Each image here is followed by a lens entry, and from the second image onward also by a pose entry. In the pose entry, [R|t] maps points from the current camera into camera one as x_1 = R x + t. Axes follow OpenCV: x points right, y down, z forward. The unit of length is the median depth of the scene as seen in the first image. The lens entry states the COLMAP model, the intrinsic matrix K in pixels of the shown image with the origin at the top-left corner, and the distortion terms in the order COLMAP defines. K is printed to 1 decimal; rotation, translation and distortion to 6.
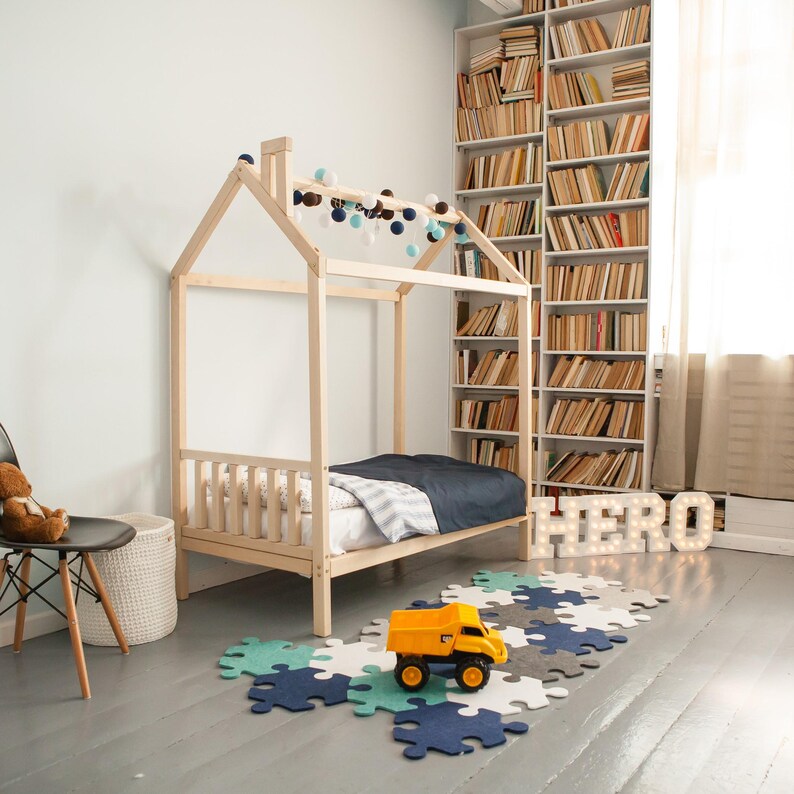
lens RADIAL K [[887.3, 0, 397.0], [0, 887.3, 397.0], [0, 0, 1]] dist [-0.064964, 0.001326]
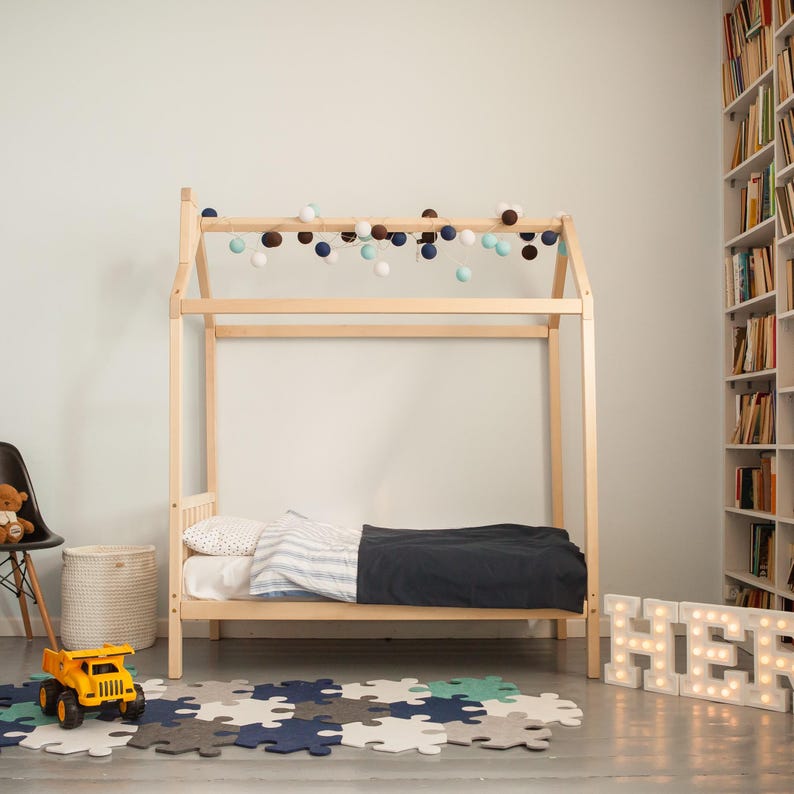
lens RADIAL K [[1082.1, 0, 397.0], [0, 1082.1, 397.0], [0, 0, 1]] dist [-0.042617, 0.033346]
pose [[0.571035, -0.043749, -0.819759, 0.687648], [-0.043656, 0.995548, -0.083540, 0.033657], [0.819764, 0.083491, 0.566583, 0.331783]]
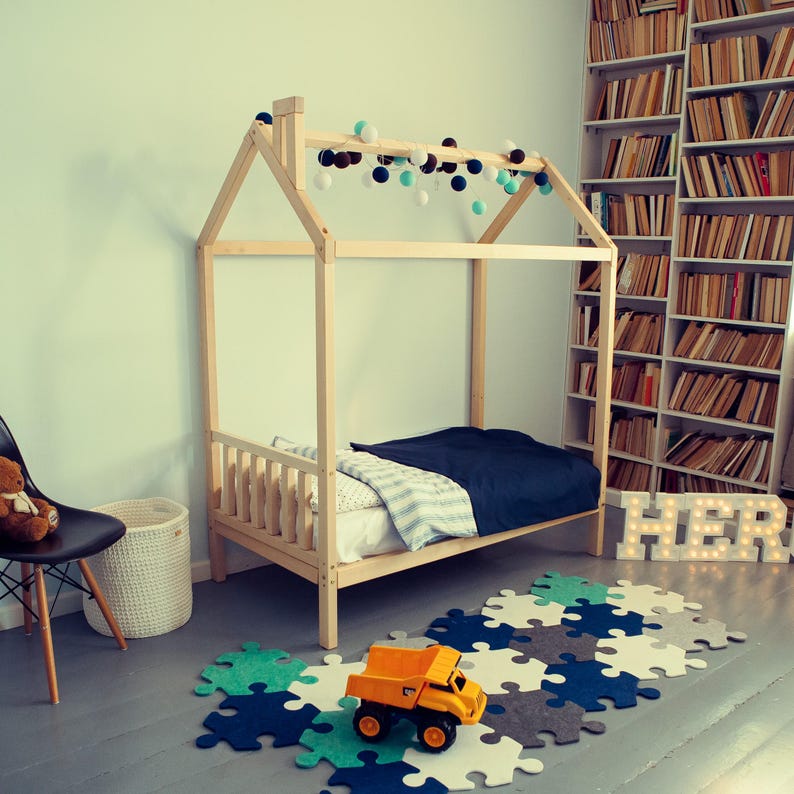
lens RADIAL K [[903.4, 0, 417.9], [0, 903.4, 427.6], [0, 0, 1]] dist [-0.079485, 0.072303]
pose [[0.972601, 0.064002, -0.223499, 0.135618], [-0.031782, 0.988937, 0.144891, -0.065422], [0.230300, -0.133818, 0.963875, 0.090300]]
